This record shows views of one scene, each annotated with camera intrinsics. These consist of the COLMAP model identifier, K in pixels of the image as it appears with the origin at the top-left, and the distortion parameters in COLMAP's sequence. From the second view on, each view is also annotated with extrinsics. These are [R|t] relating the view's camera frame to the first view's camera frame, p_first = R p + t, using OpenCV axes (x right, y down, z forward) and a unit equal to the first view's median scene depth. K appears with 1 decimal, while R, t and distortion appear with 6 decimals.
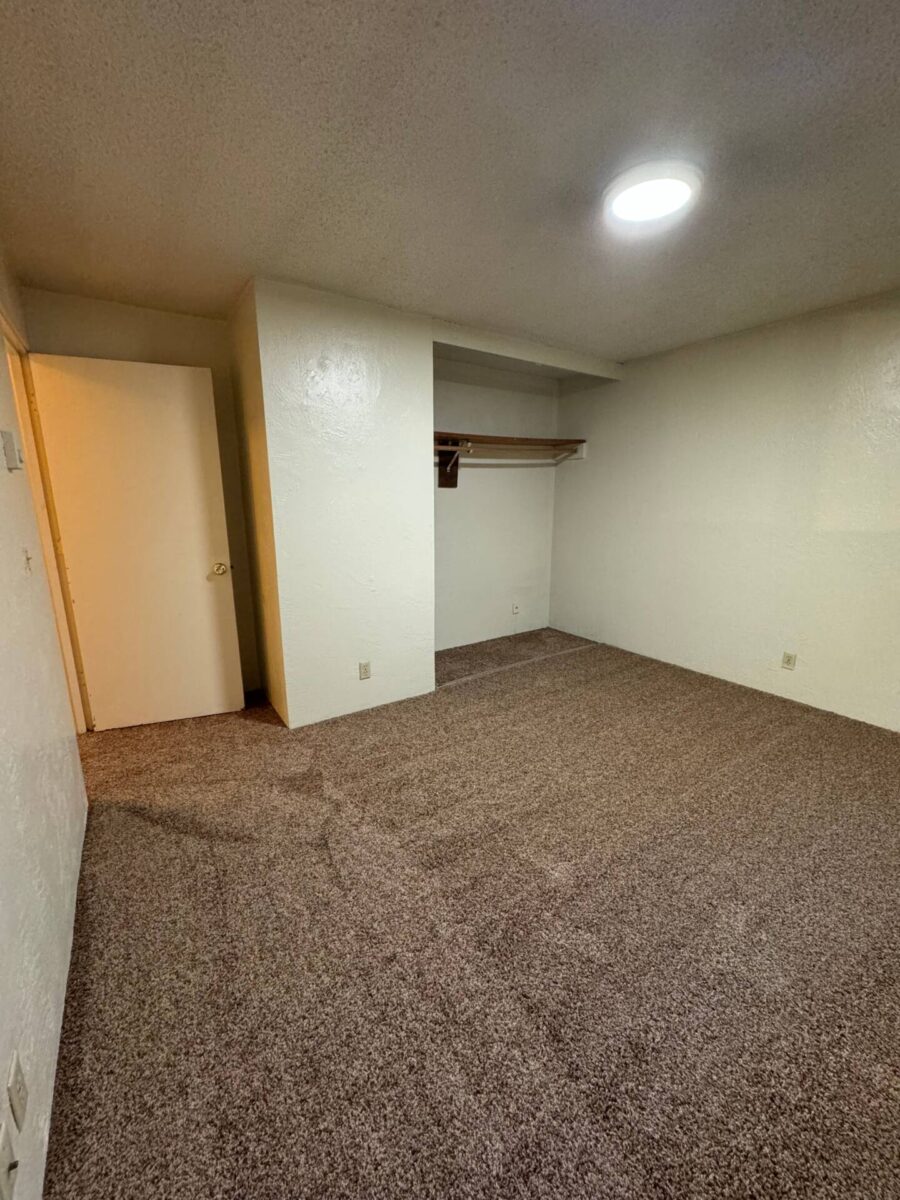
lens RADIAL K [[478.1, 0, 451.4], [0, 478.1, 598.5], [0, 0, 1]] dist [-0.002177, 0.000282]
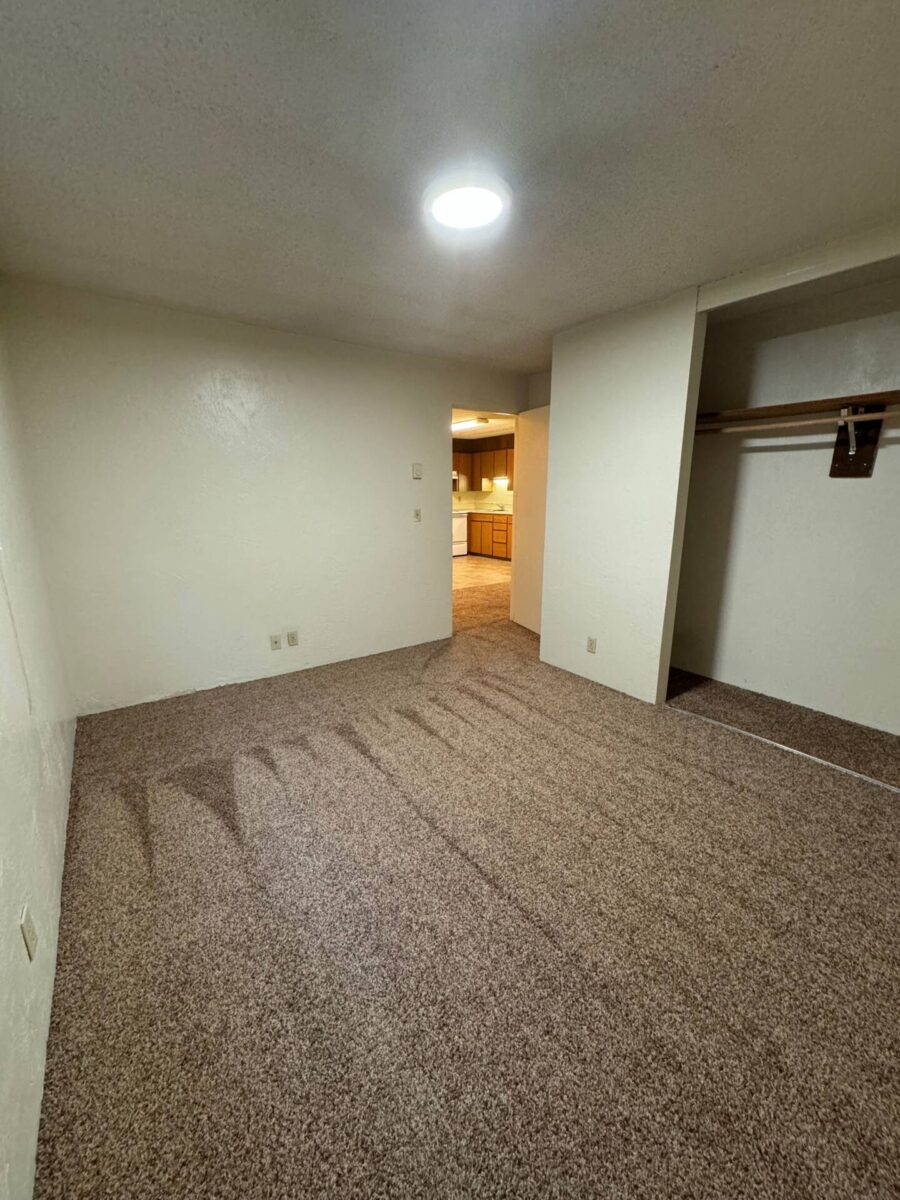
lens RADIAL K [[478.1, 0, 451.4], [0, 478.1, 598.5], [0, 0, 1]] dist [-0.002177, 0.000282]
pose [[0.036791, 0.230590, -0.972355, 1.156745], [-0.203560, 0.954343, 0.218617, -0.174556], [0.978371, 0.189890, 0.082050, 0.738112]]
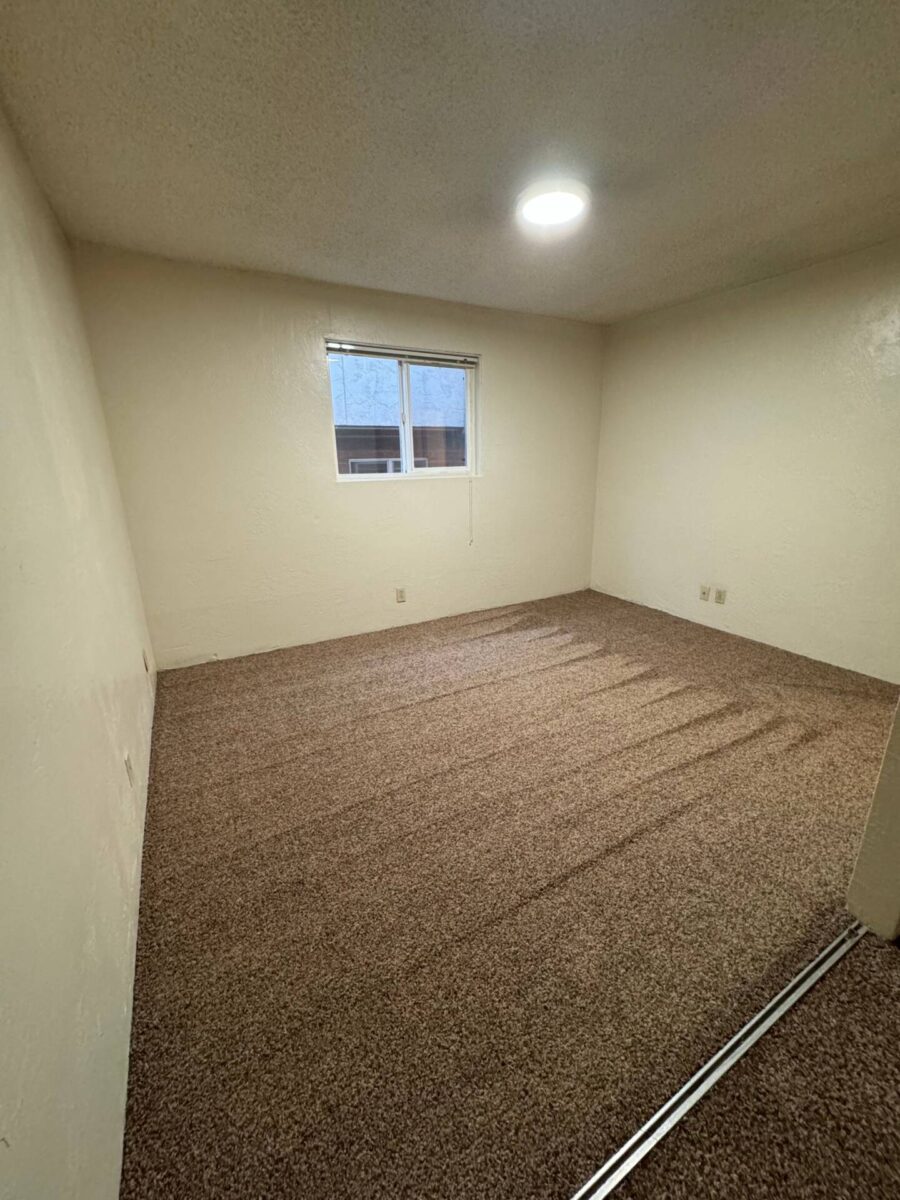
lens RADIAL K [[478.1, 0, 451.4], [0, 478.1, 598.5], [0, 0, 1]] dist [-0.002177, 0.000282]
pose [[-0.996990, 0.005488, 0.077340, 0.419079], [0.041730, 0.878672, 0.475598, -0.396103], [-0.065346, 0.477394, -0.876256, 1.851715]]
